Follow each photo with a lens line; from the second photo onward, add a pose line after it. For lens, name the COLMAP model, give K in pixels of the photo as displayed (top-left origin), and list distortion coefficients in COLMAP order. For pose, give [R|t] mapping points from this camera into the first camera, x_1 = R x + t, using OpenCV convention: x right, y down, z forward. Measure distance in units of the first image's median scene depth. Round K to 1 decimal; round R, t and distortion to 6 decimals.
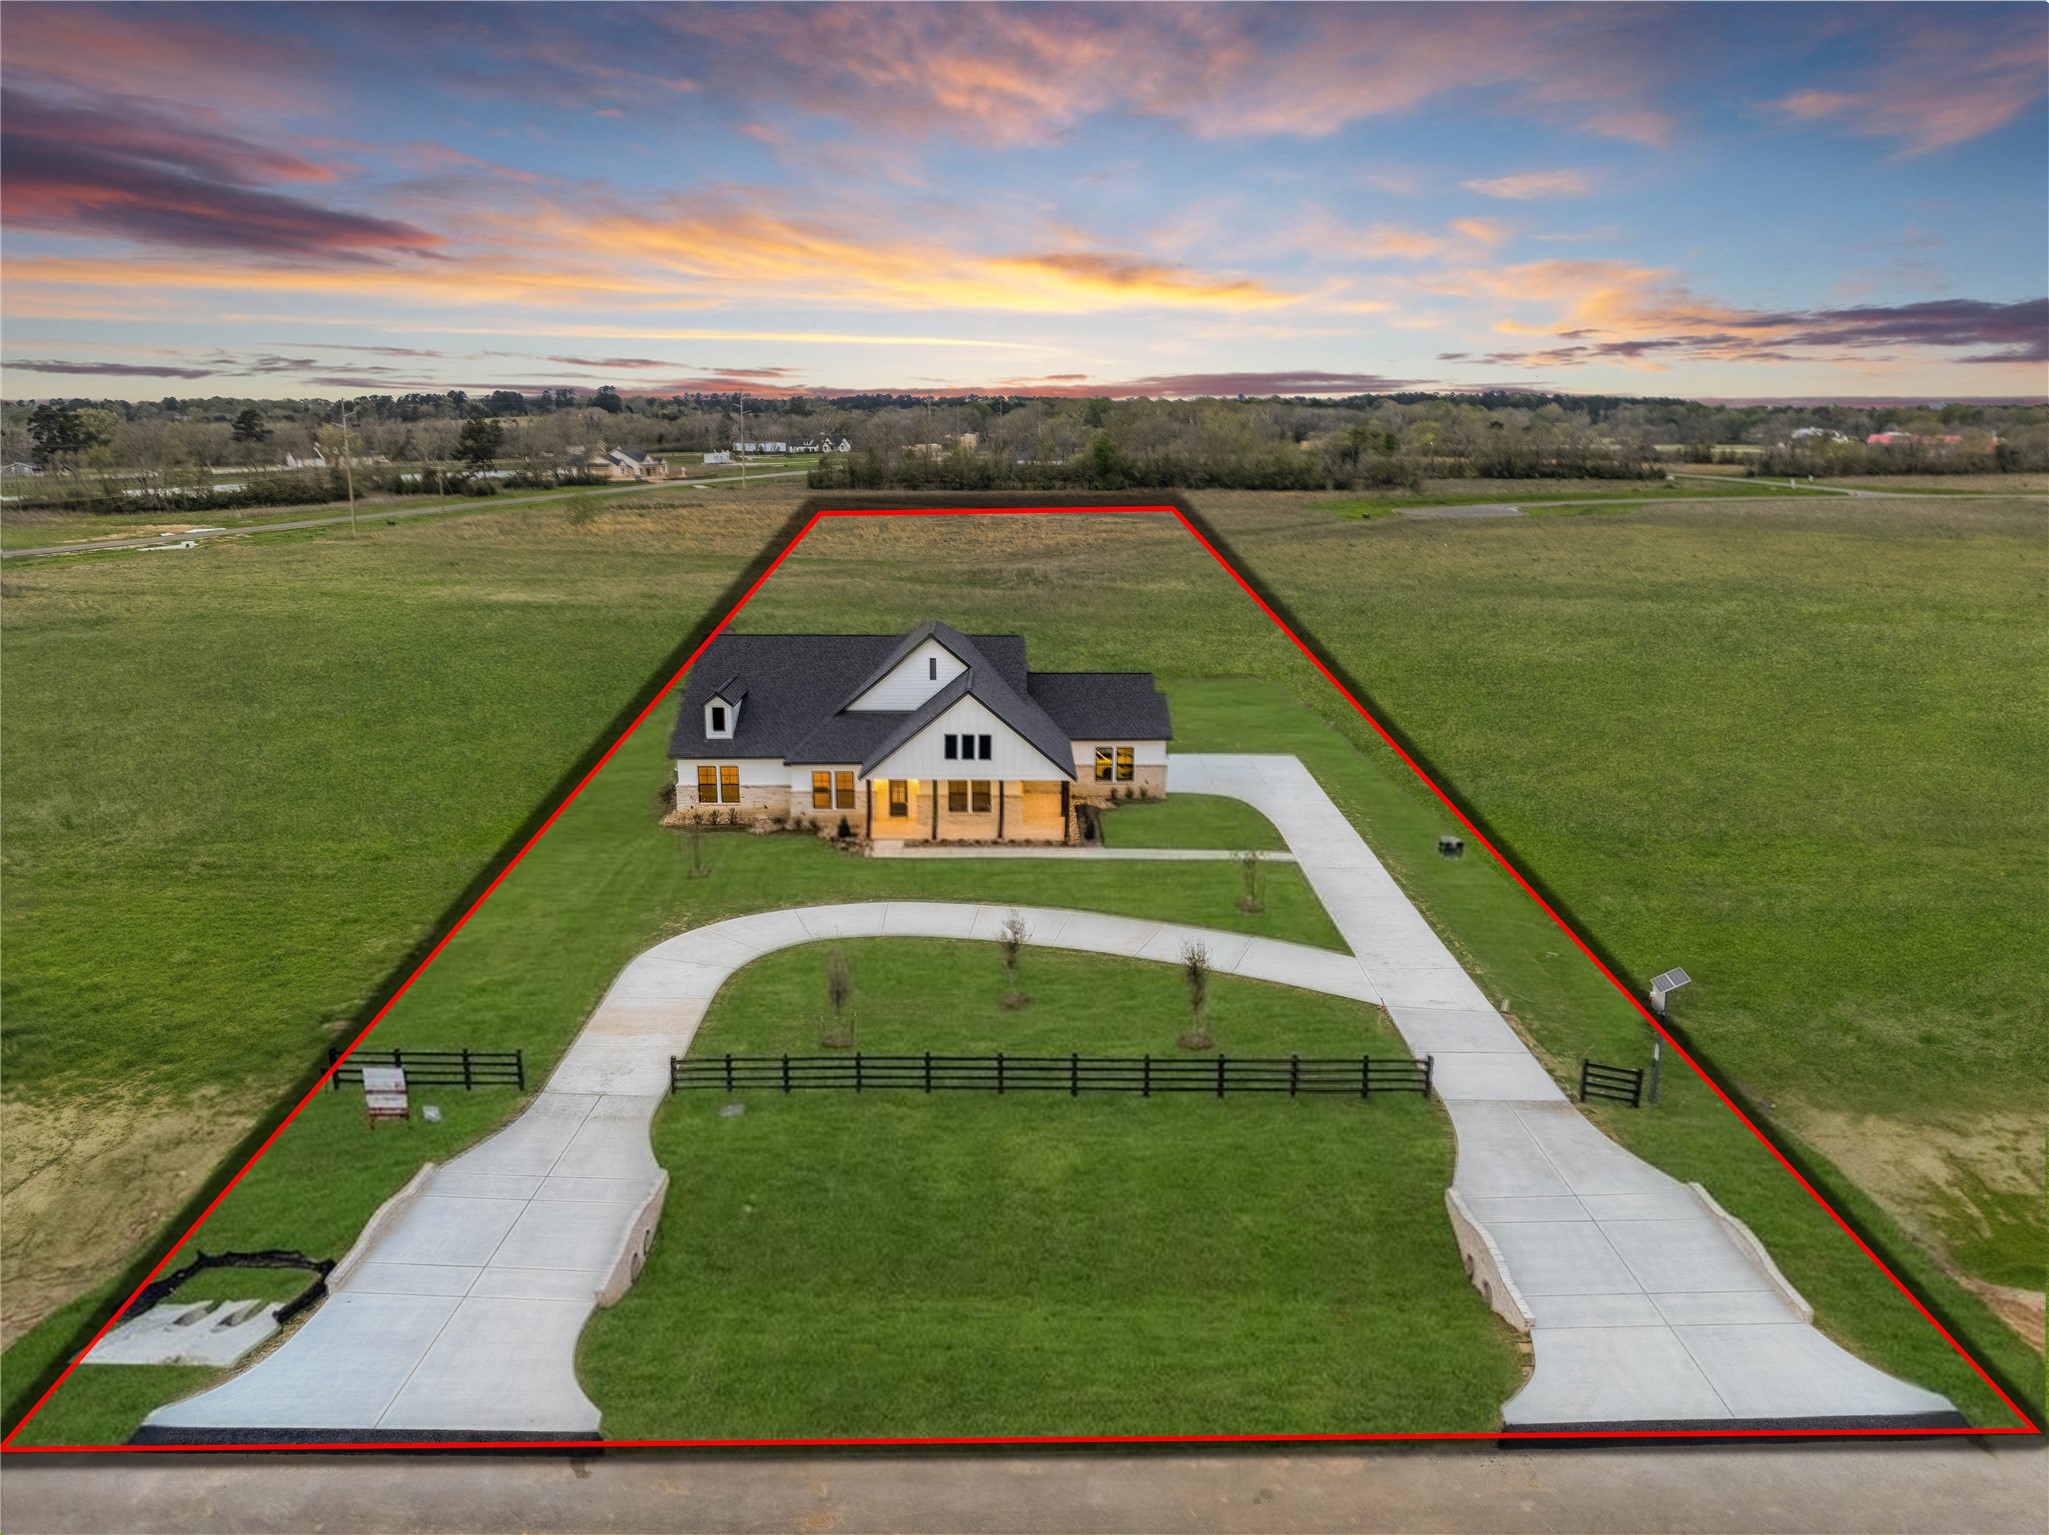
lens RADIAL K [[1444.1, 0, 1038.6], [0, 1444.1, 767.5], [0, 0, 1]] dist [-0.033033, 0.001693]
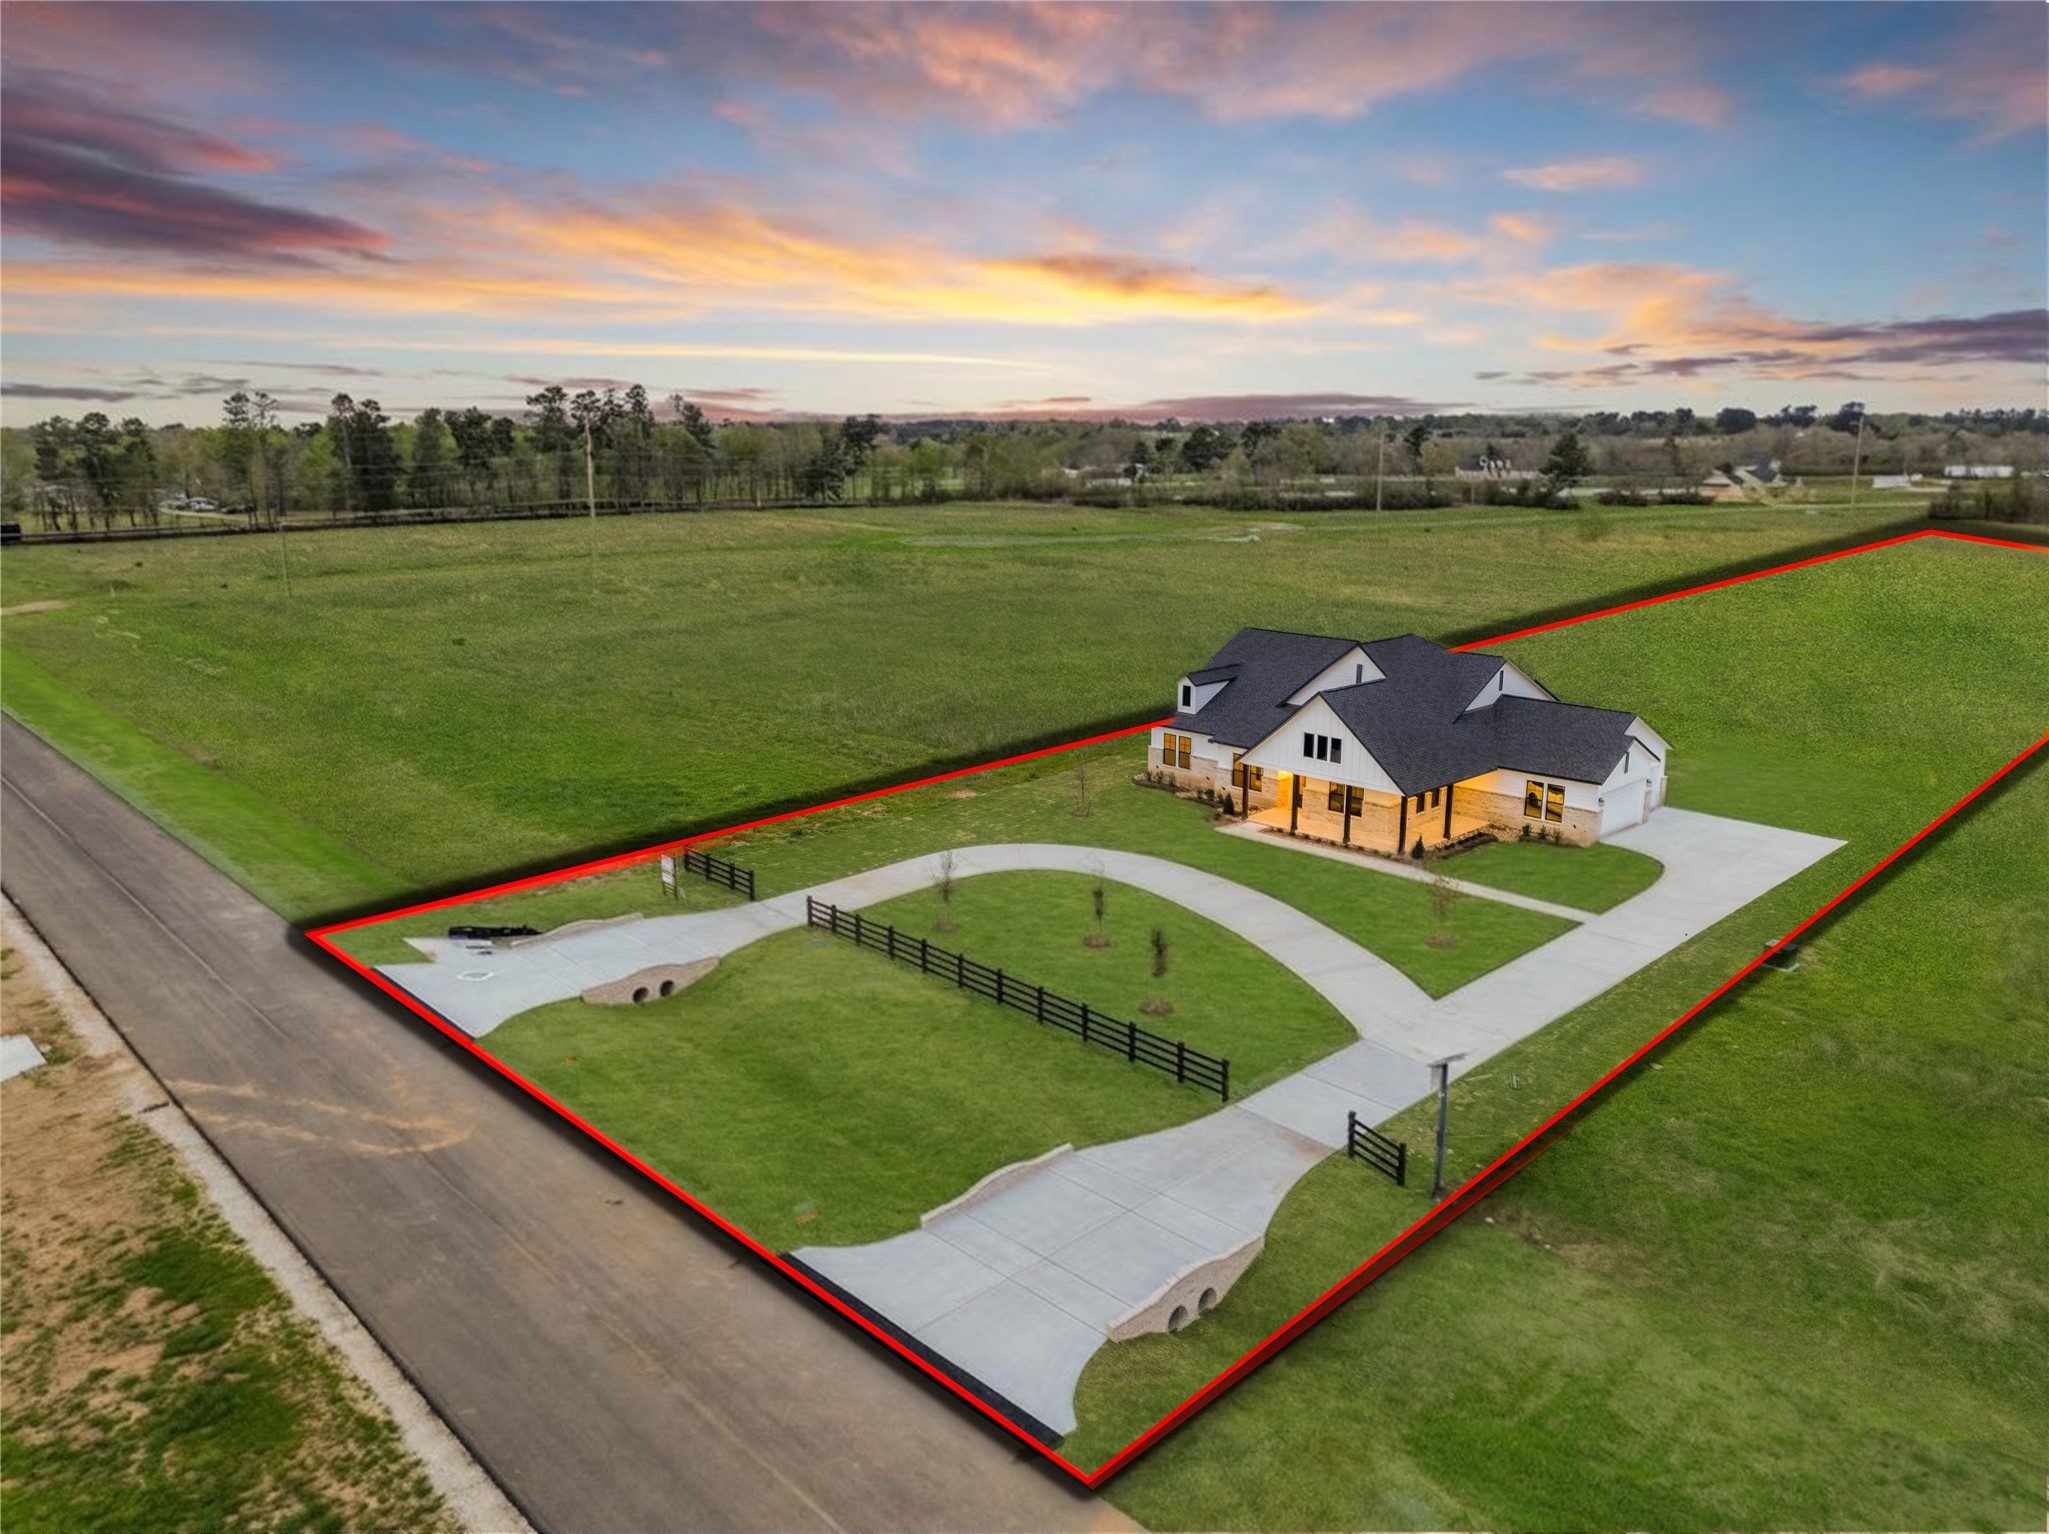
lens RADIAL K [[1444.1, 0, 1038.6], [0, 1444.1, 767.0], [0, 0, 1]] dist [-0.033033, 0.001693]
pose [[0.691183, 0.158802, -0.705016, 0.551766], [-0.167014, 0.984249, 0.057962, -0.026026], [0.703116, 0.077685, 0.706818, 0.106658]]
